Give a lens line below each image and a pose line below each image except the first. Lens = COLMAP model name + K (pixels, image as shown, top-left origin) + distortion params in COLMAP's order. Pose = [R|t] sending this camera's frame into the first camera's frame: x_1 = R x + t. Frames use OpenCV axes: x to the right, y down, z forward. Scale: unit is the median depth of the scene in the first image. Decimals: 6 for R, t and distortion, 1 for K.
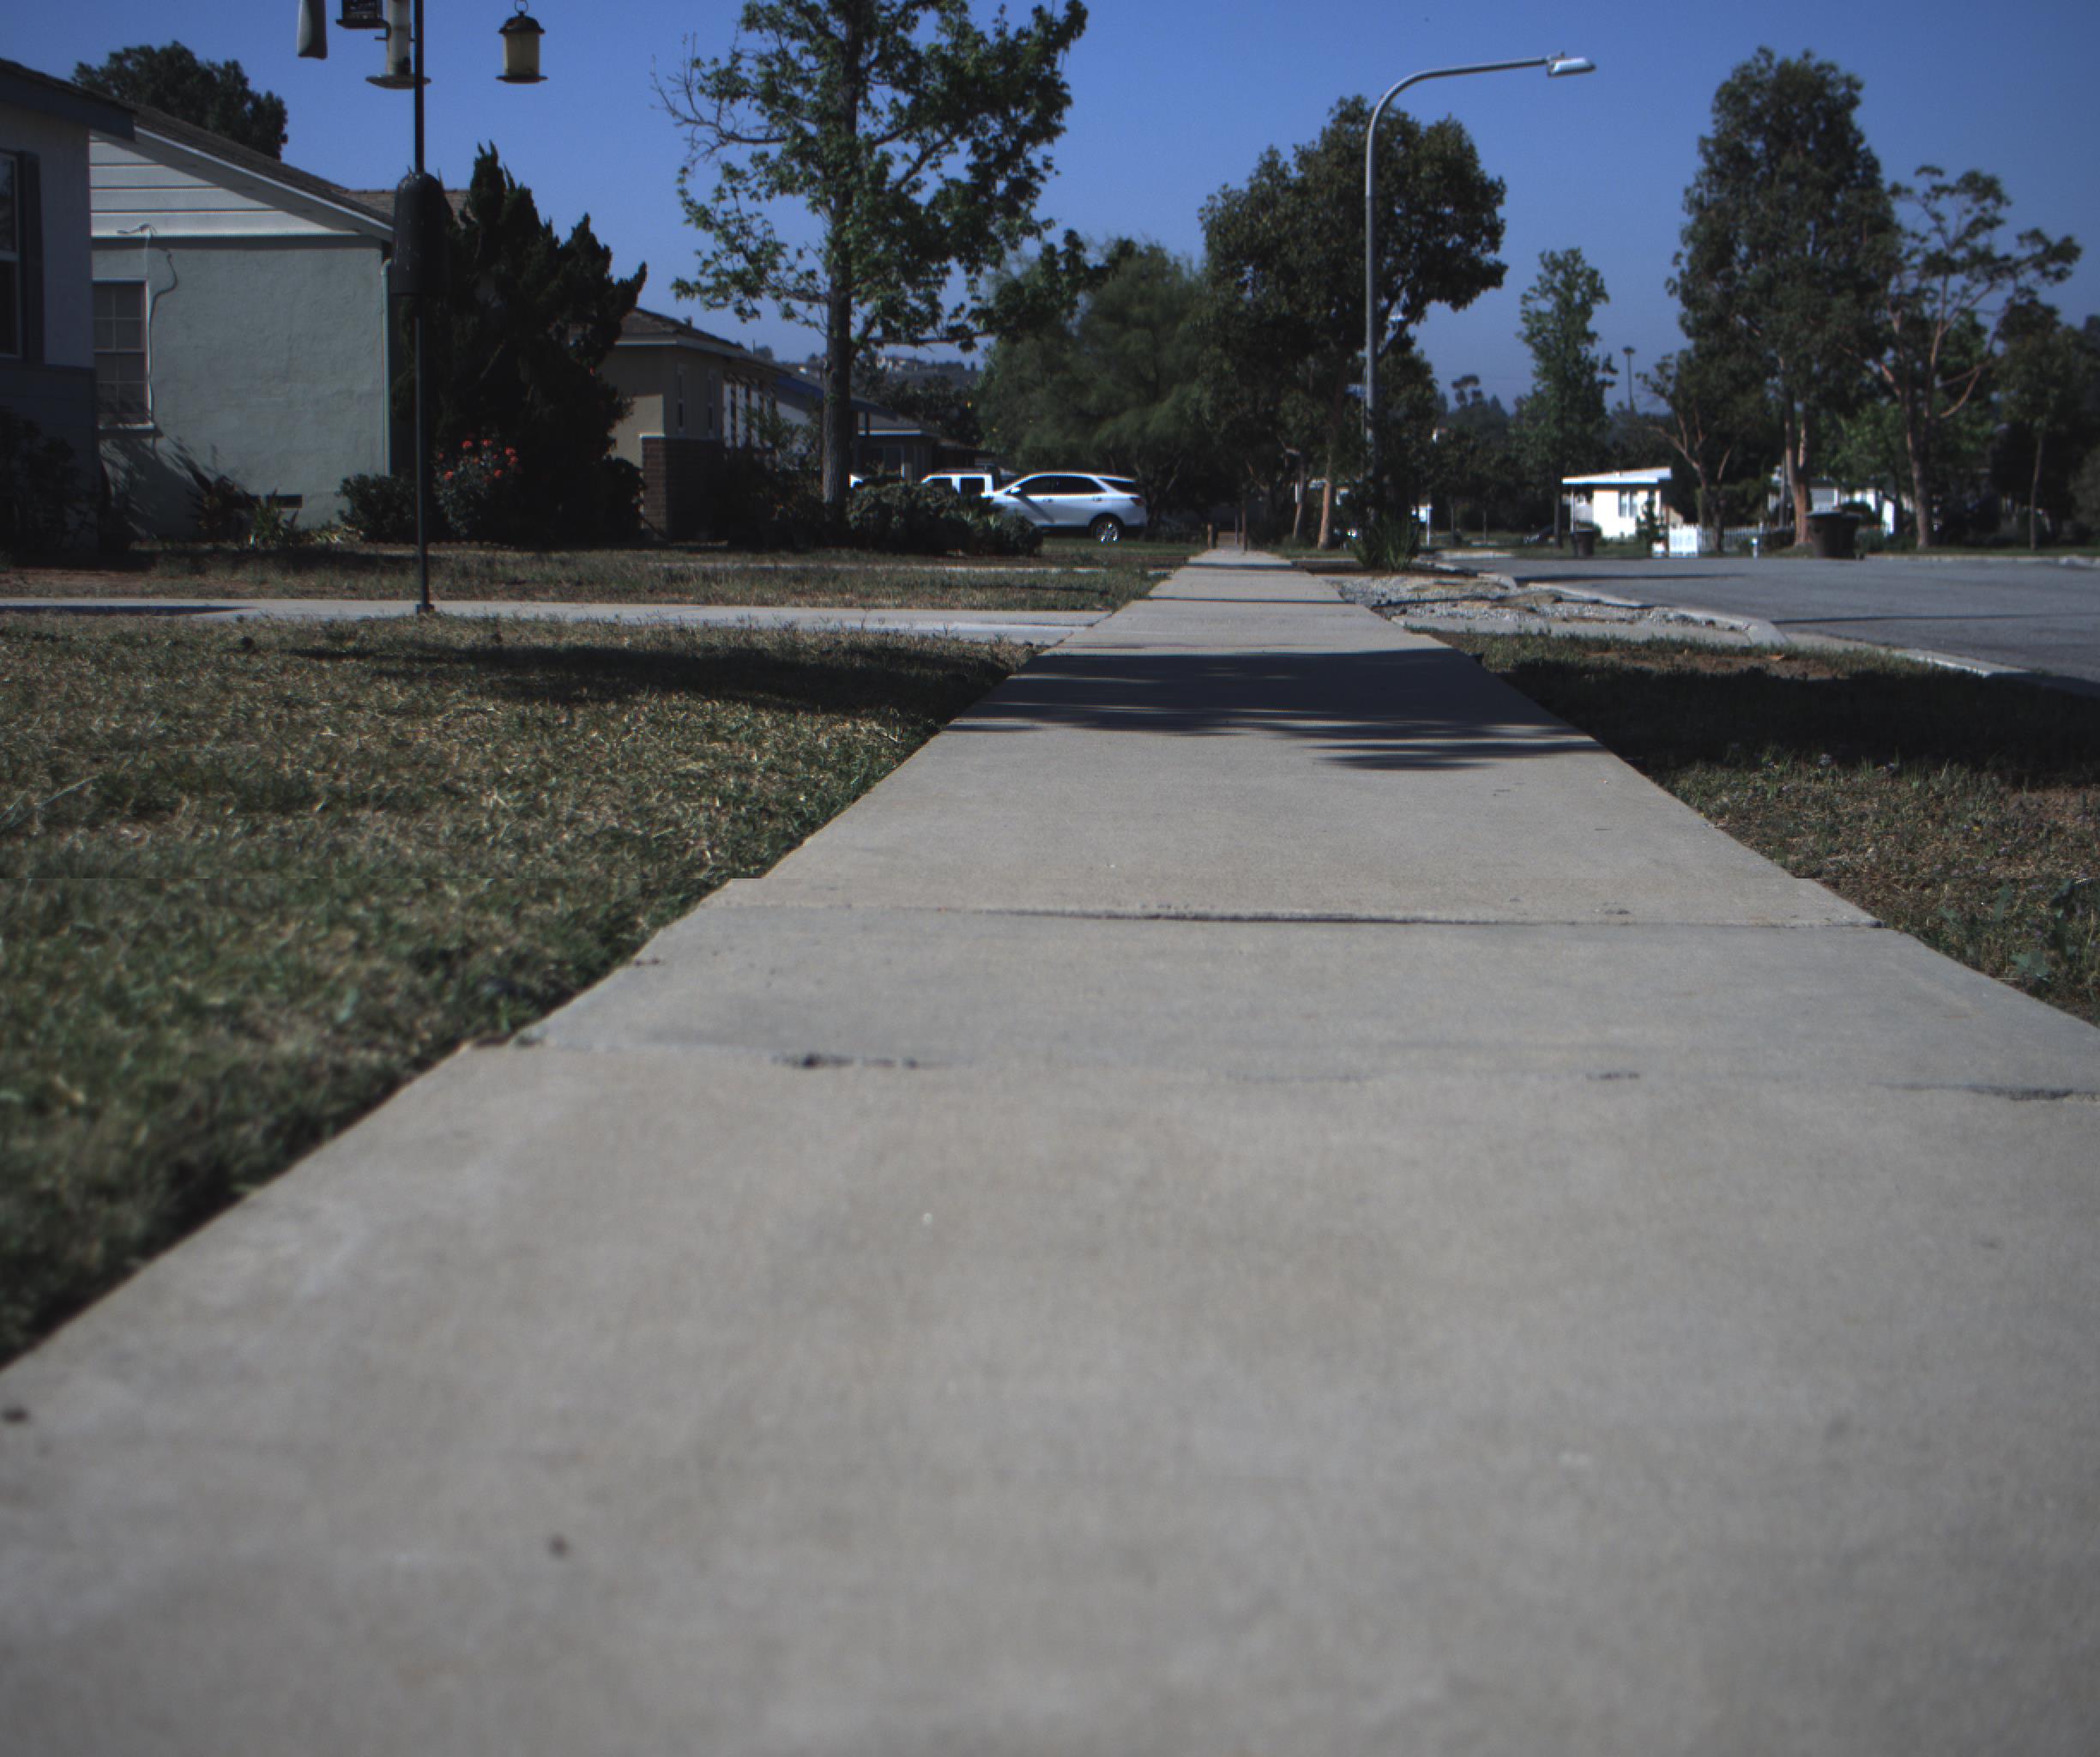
lens RADIAL K [[3930.8, 0, 1016.9], [0, 3930.8, 857.4], [0, 0, 1]] dist [-0.179750, 0.924023]
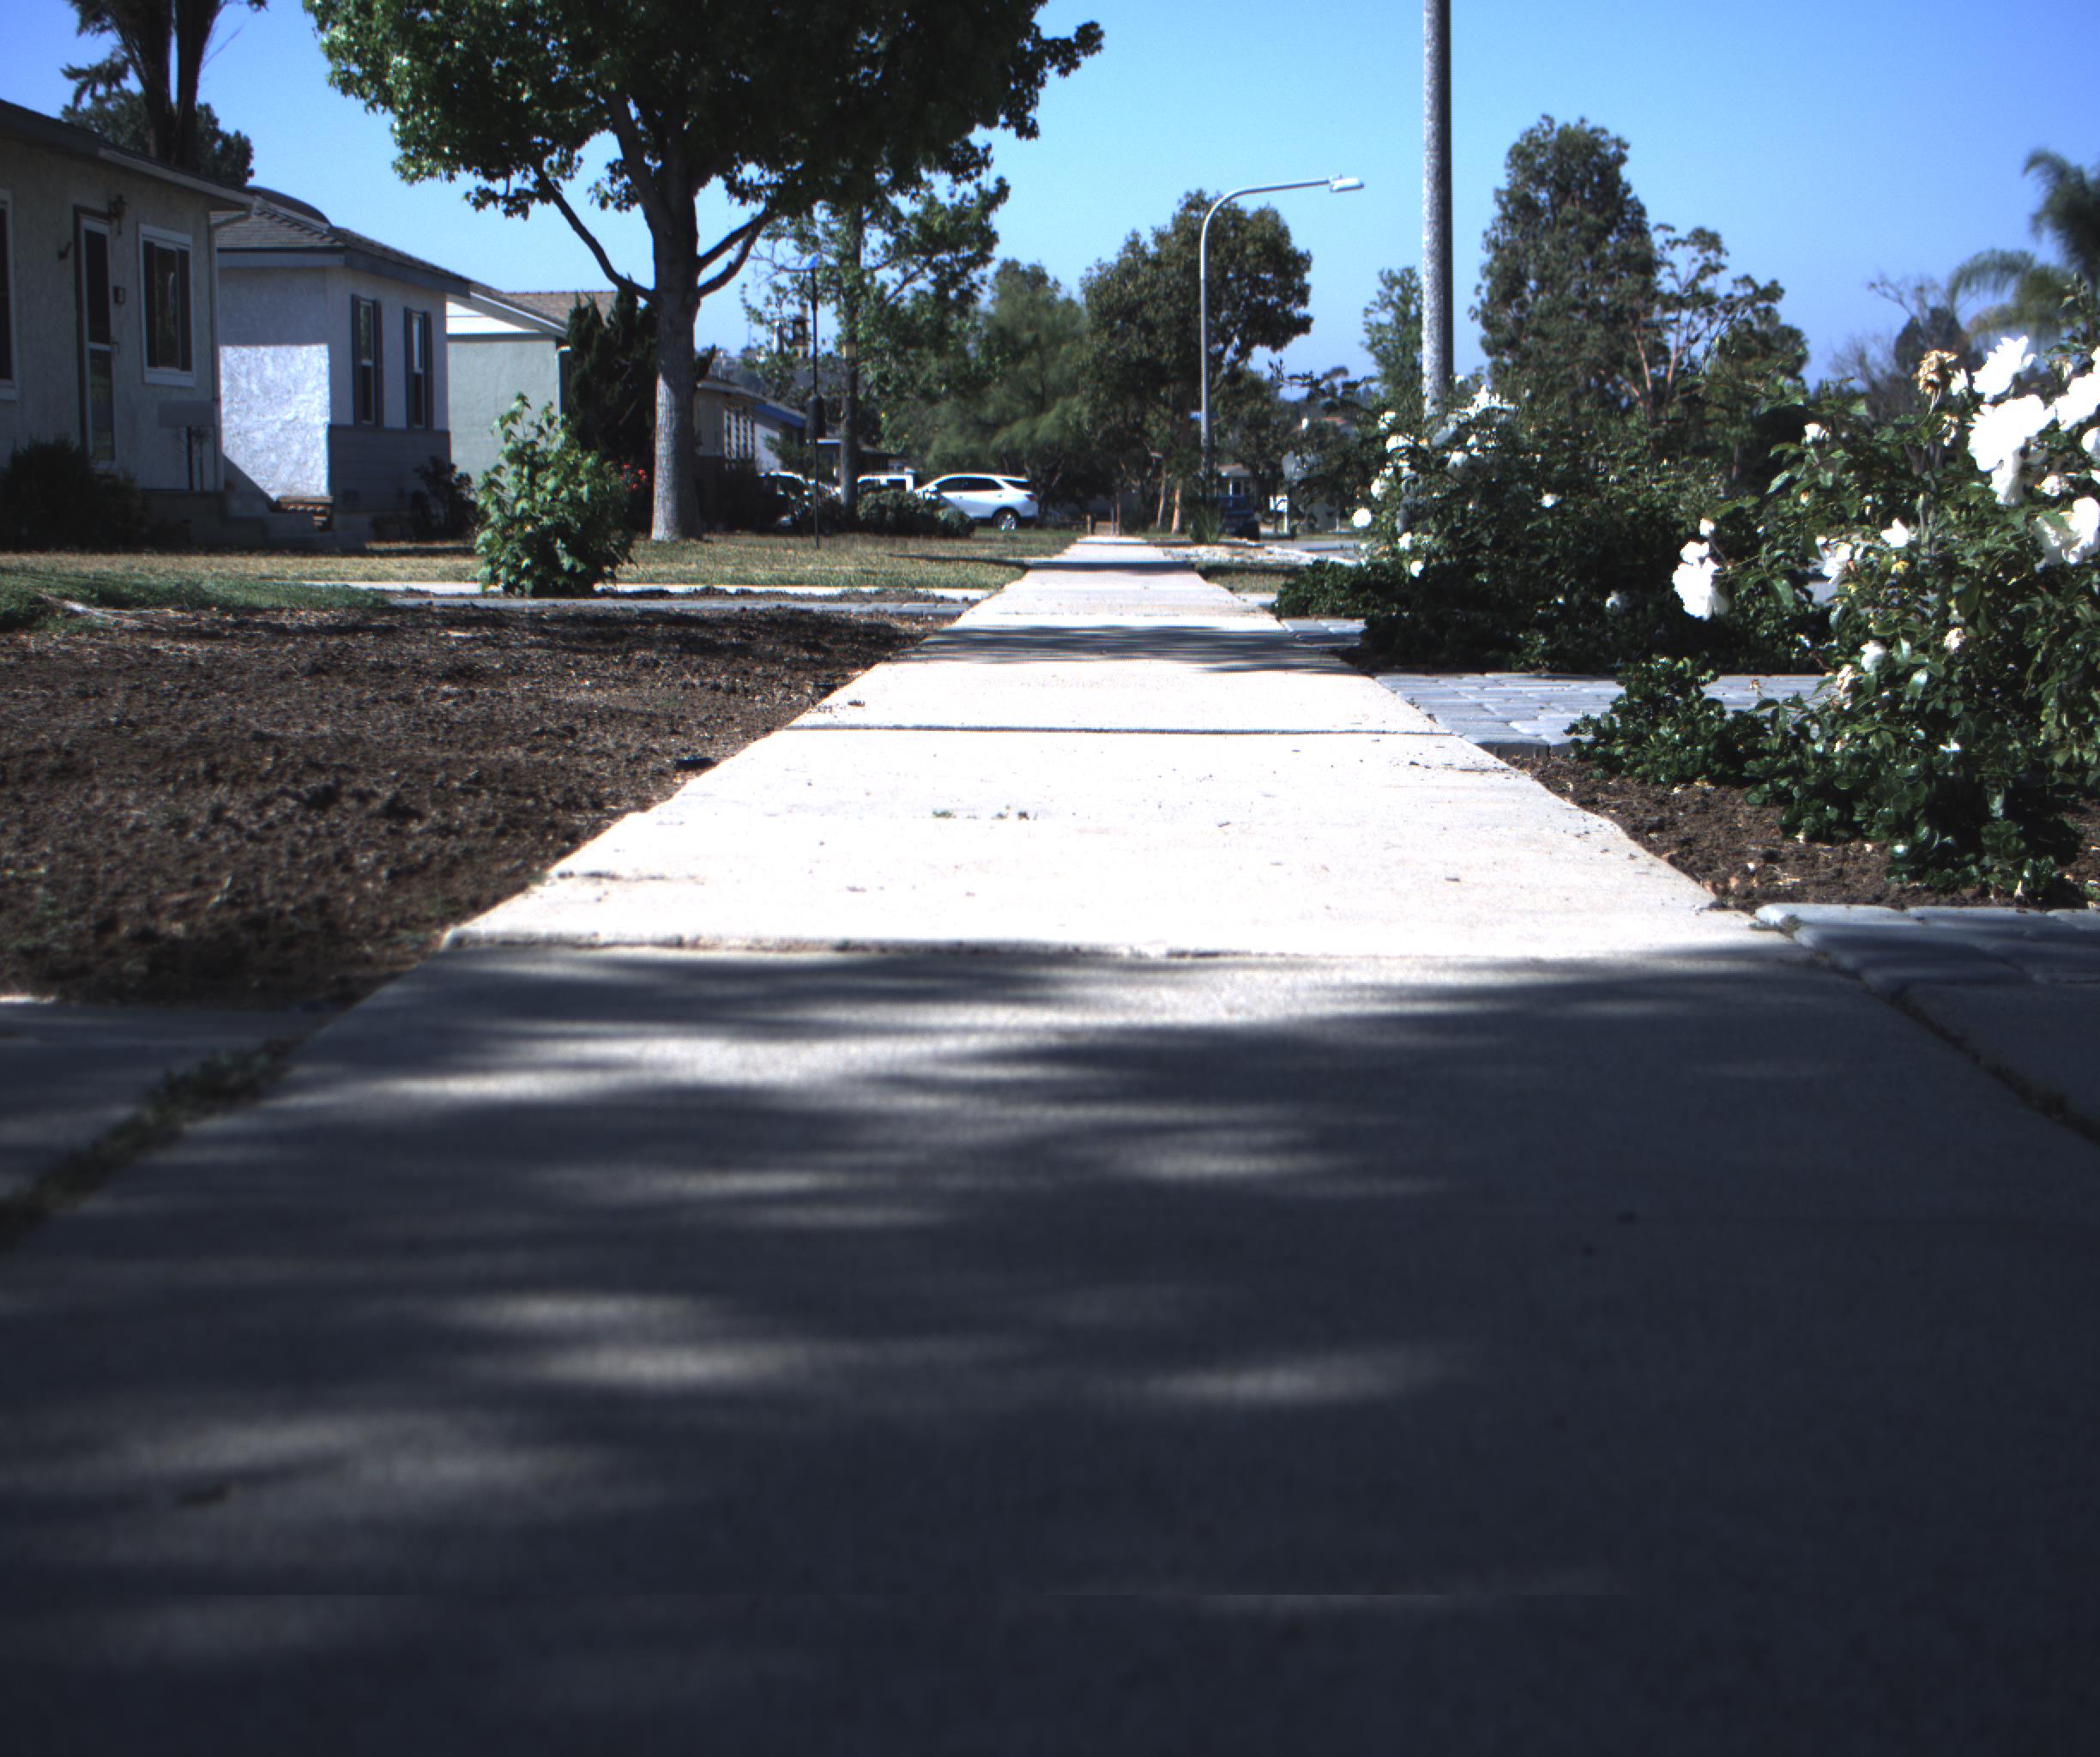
lens RADIAL K [[3930.8, 0, 1016.9], [0, 3930.8, 857.4], [0, 0, 1]] dist [-0.179750, 0.924023]
pose [[0.999487, -0.009588, 0.030566, -0.016580], [0.009518, 0.999952, 0.002417, 0.026286], [-0.030588, -0.002125, 0.999530, -0.313913]]
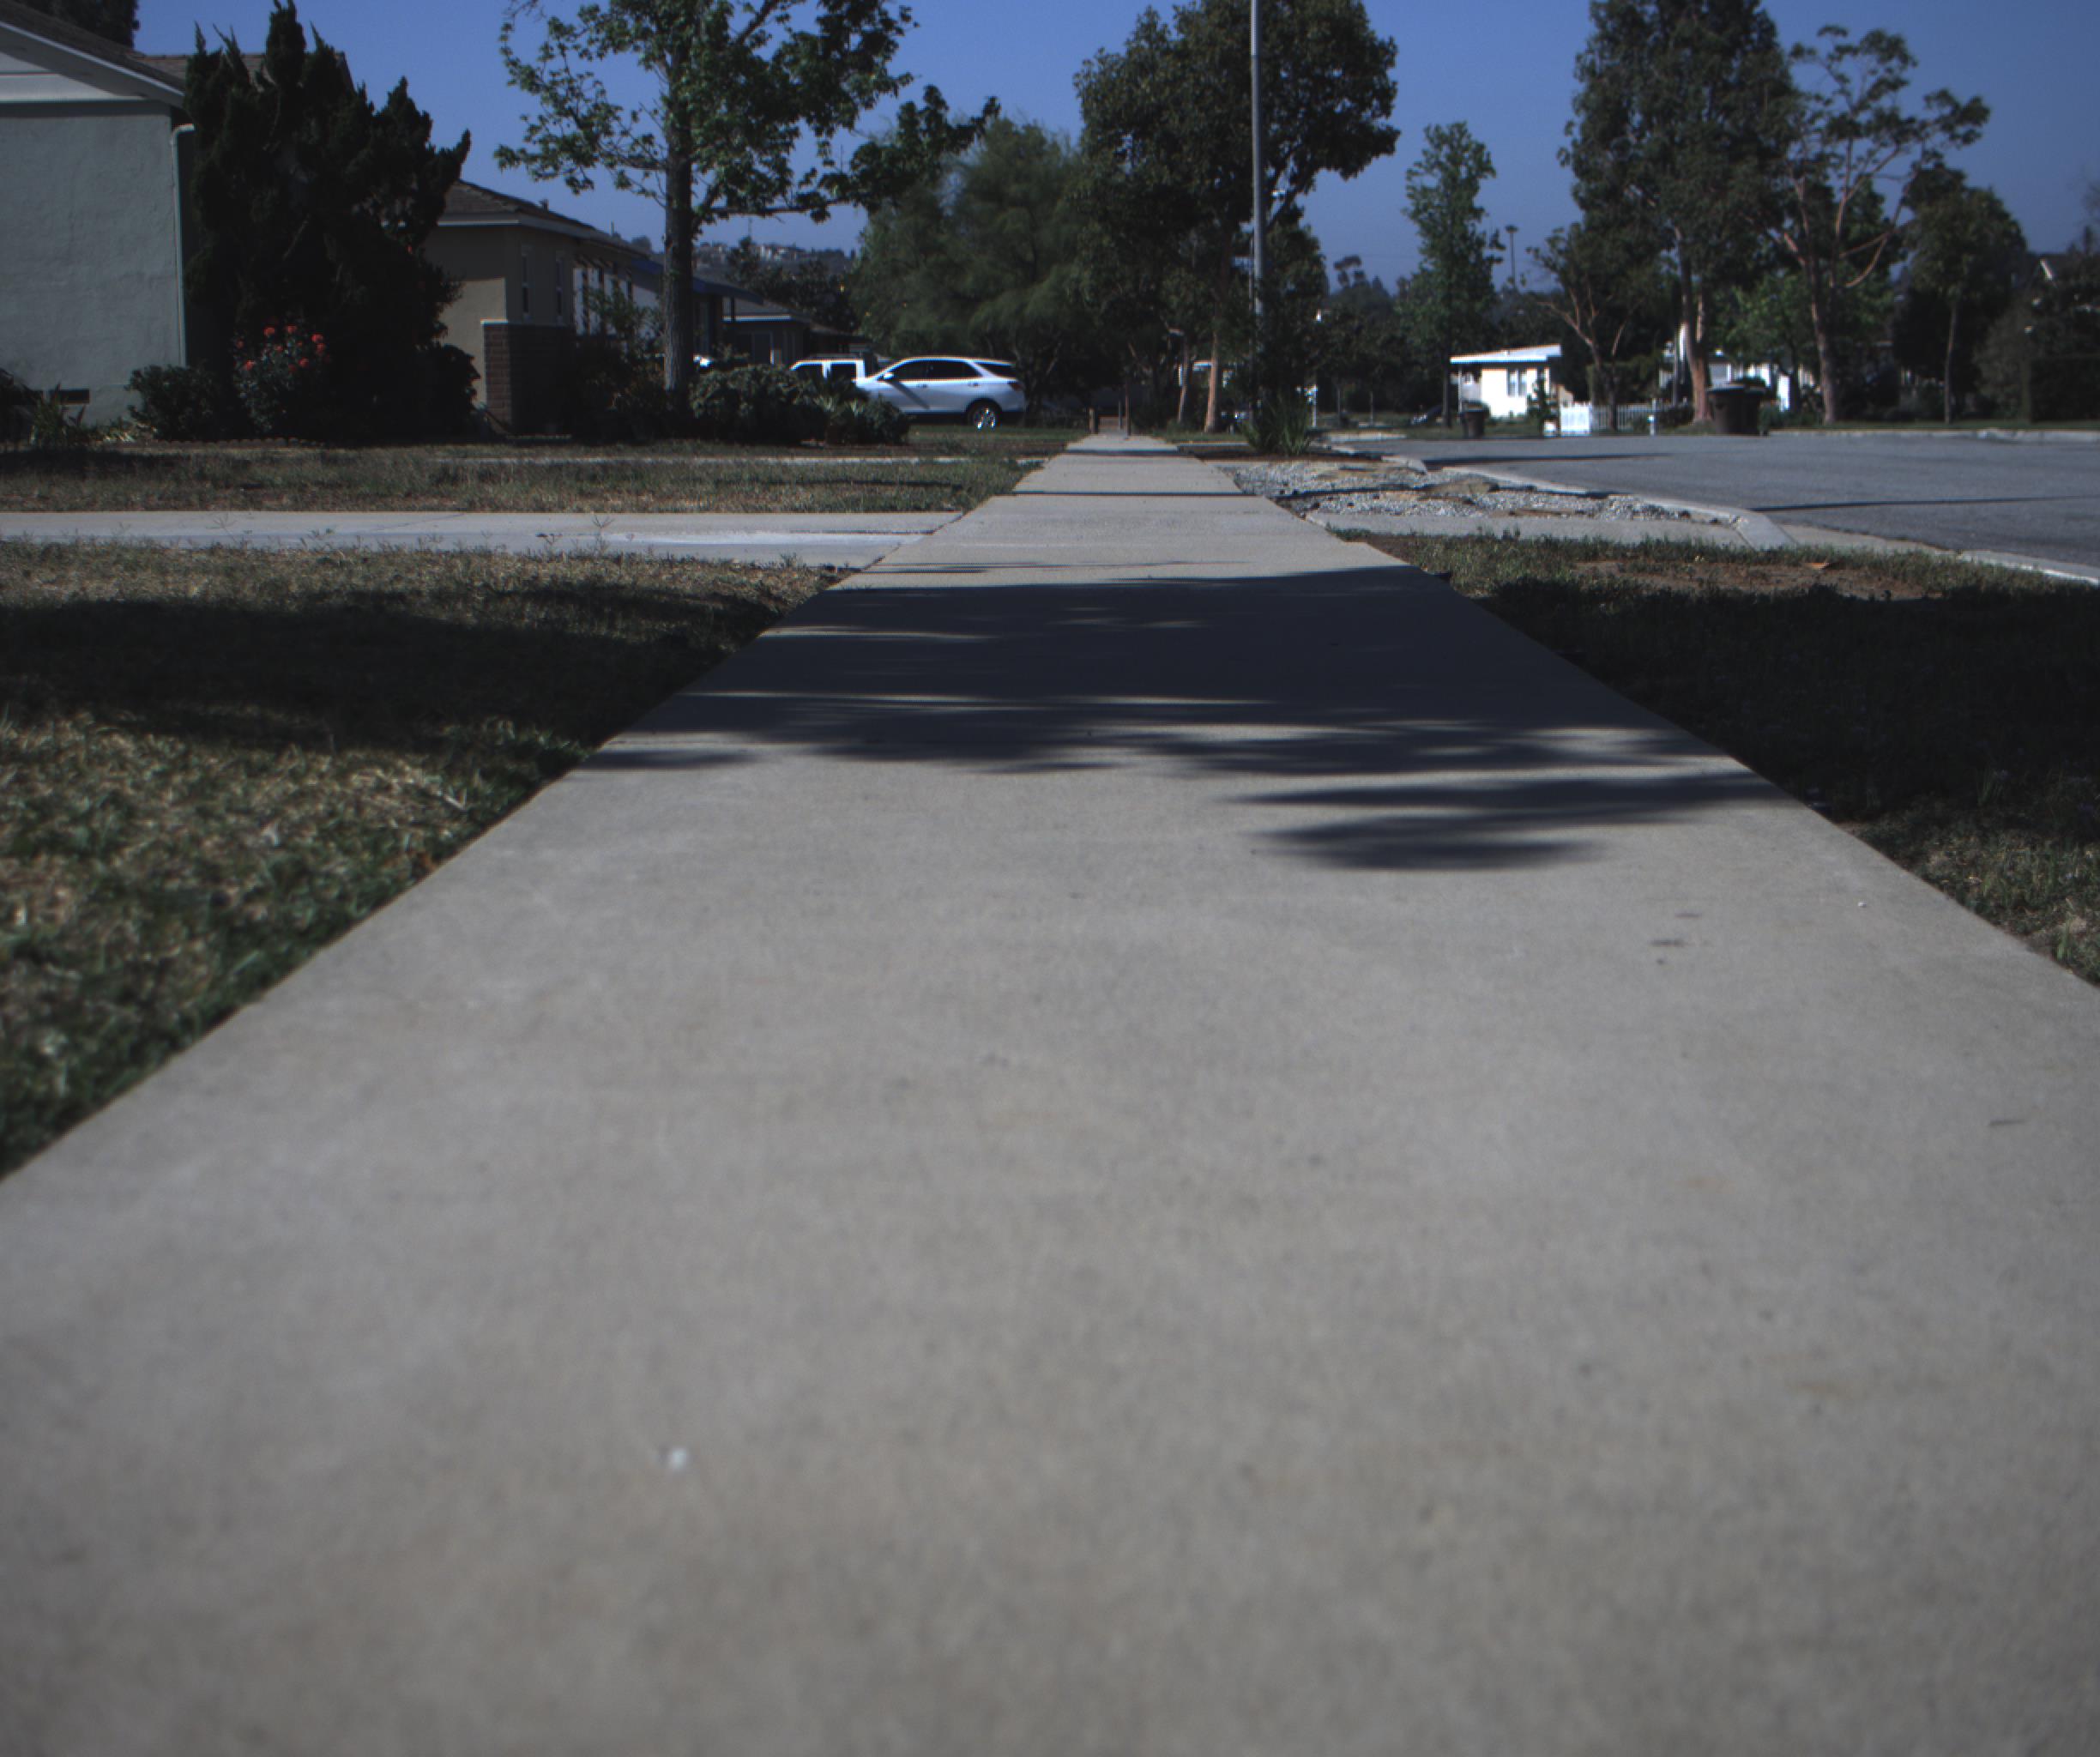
lens RADIAL K [[3930.8, 0, 1016.9], [0, 3930.8, 857.4], [0, 0, 1]] dist [-0.179750, 0.924023]
pose [[0.999468, -0.016947, 0.027866, 0.003059], [0.016145, 0.999456, 0.028769, -0.003780], [-0.028338, -0.028303, 0.999198, 0.048545]]
